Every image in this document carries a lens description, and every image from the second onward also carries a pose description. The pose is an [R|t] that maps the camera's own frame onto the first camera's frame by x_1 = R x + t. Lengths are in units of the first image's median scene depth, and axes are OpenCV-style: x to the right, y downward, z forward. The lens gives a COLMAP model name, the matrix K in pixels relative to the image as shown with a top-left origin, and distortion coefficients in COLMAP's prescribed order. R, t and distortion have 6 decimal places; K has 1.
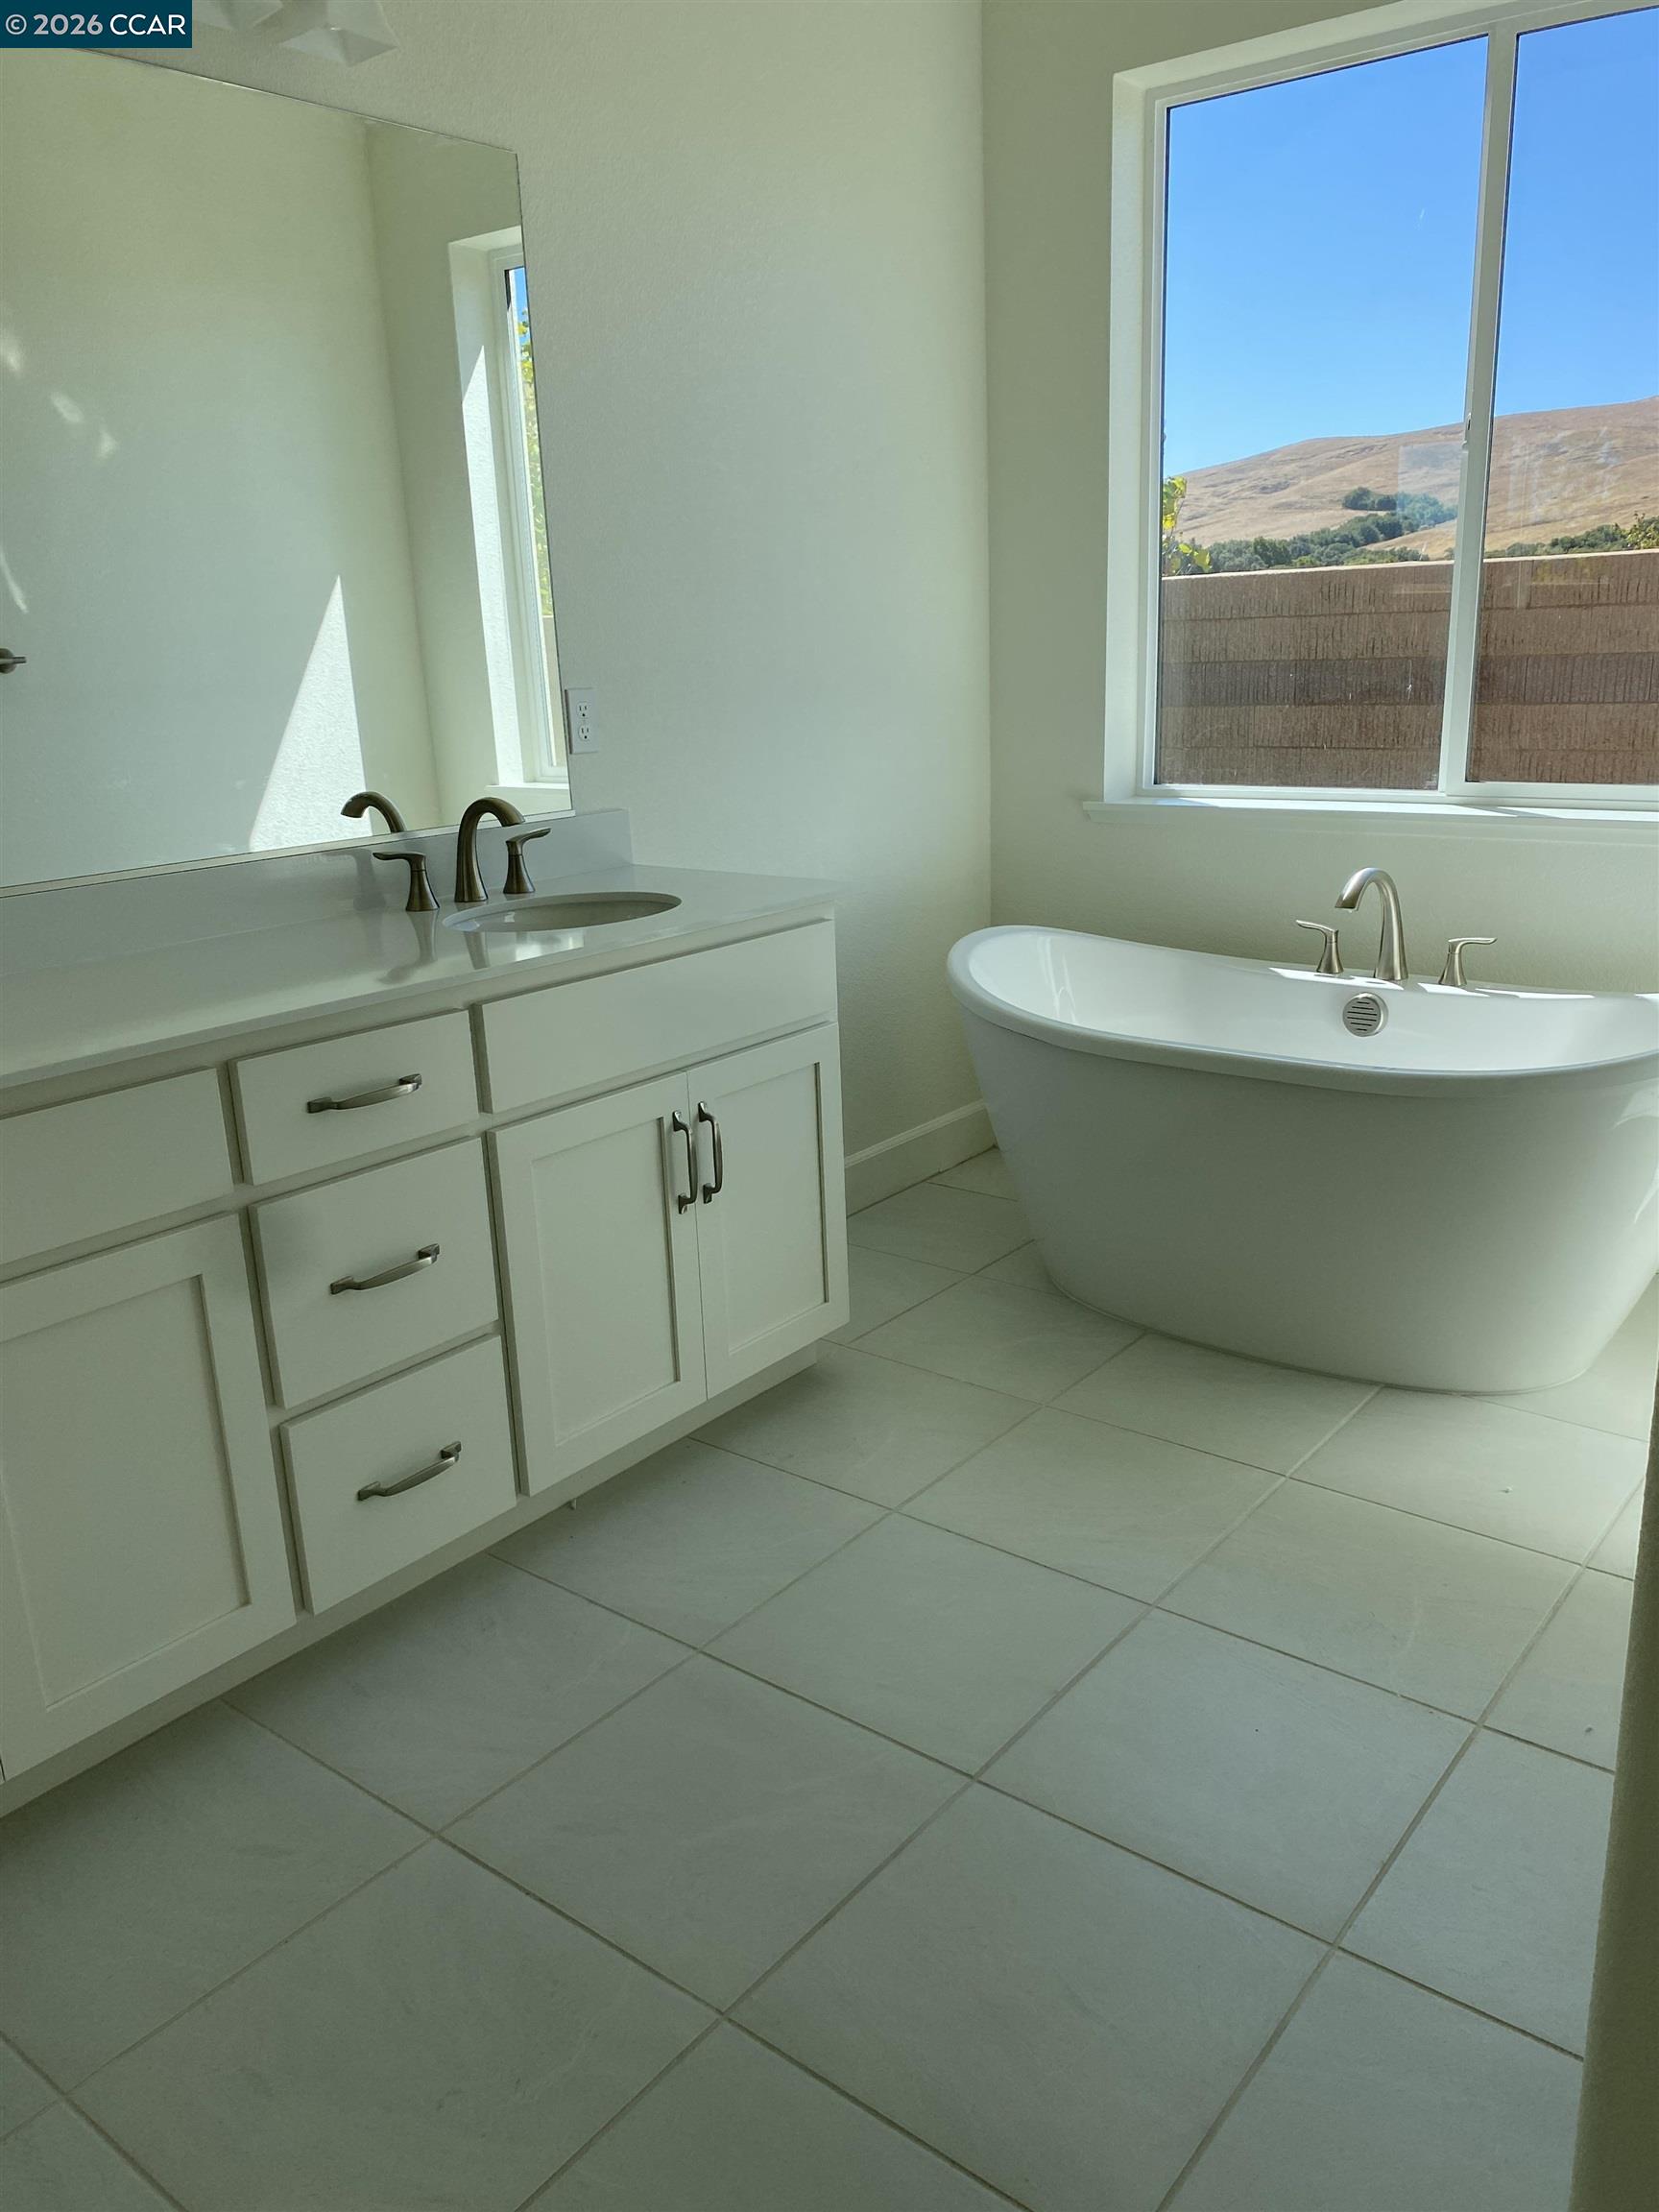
lens RADIAL K [[1663.2, 0, 863.4], [0, 1663.2, 1109.4], [0, 0, 1]] dist [0.035051, -0.030254]
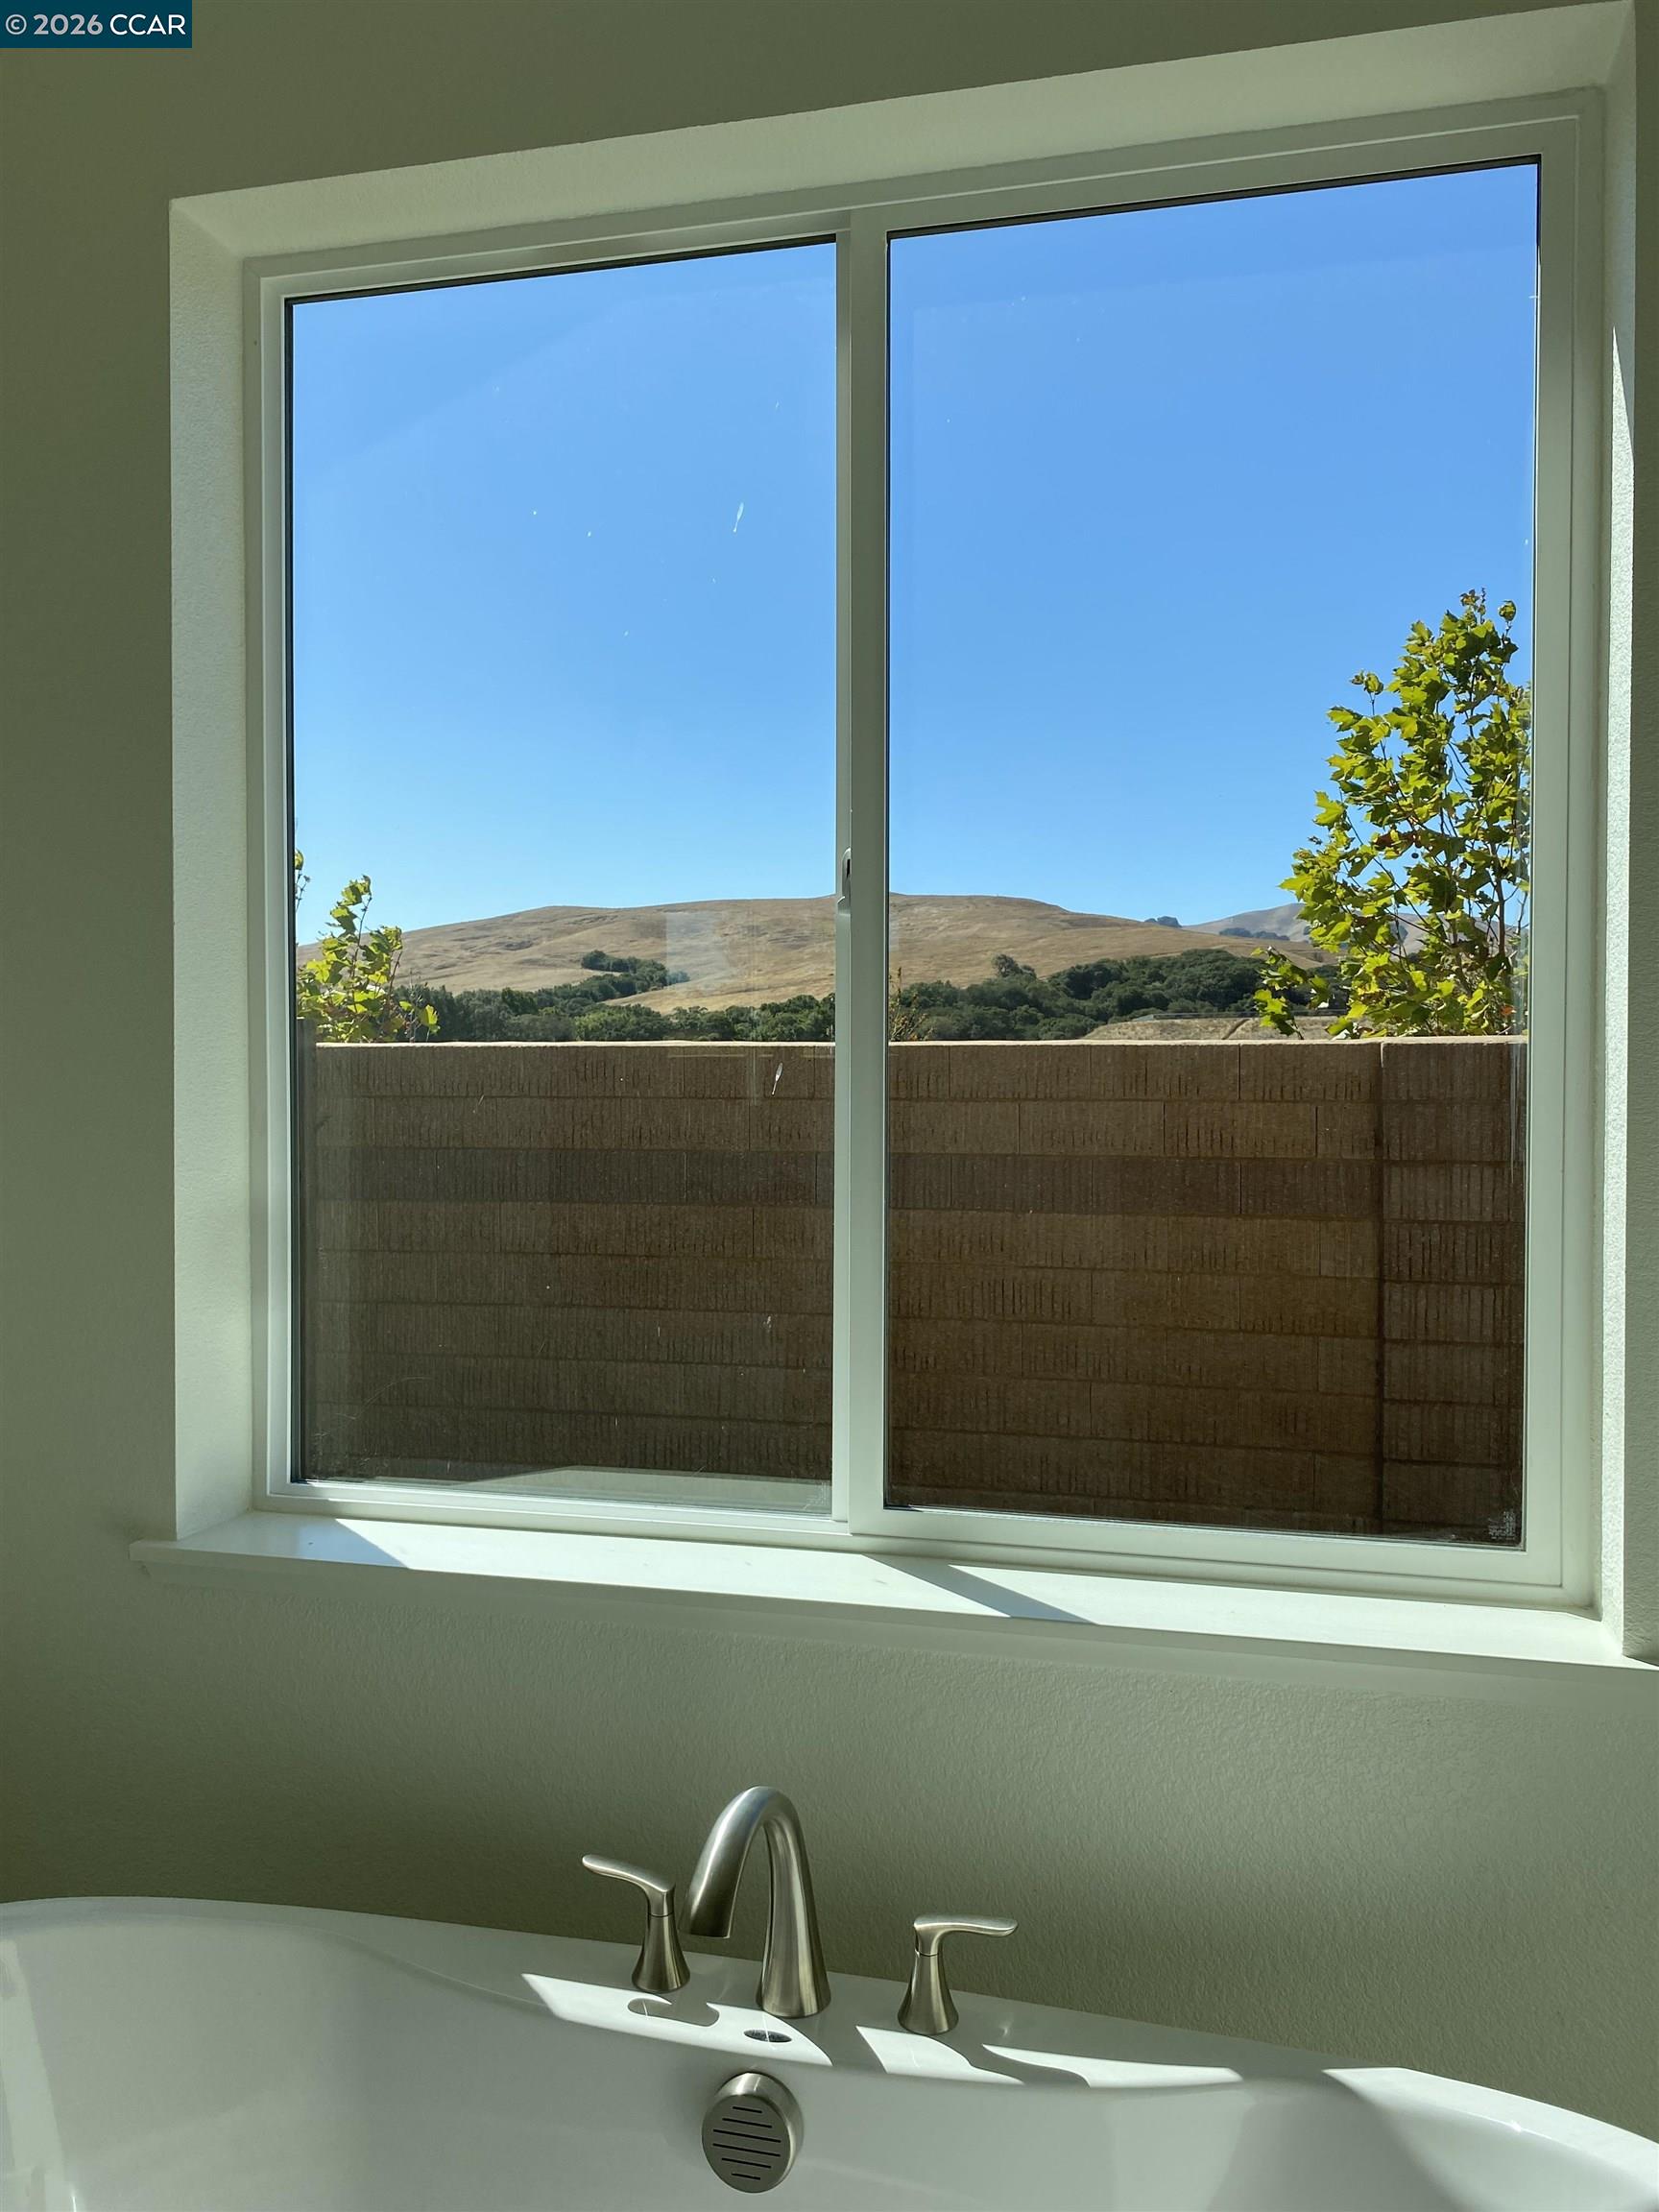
lens RADIAL K [[1663.2, 0, 828.3], [0, 1663.2, 1089.2], [0, 0, 1]] dist [0.035051, -0.030254]
pose [[0.915495, 0.027594, 0.401381, 0.119025], [0.079801, 0.965370, -0.248381, -0.175283], [-0.394335, 0.259422, 0.881590, 0.464742]]
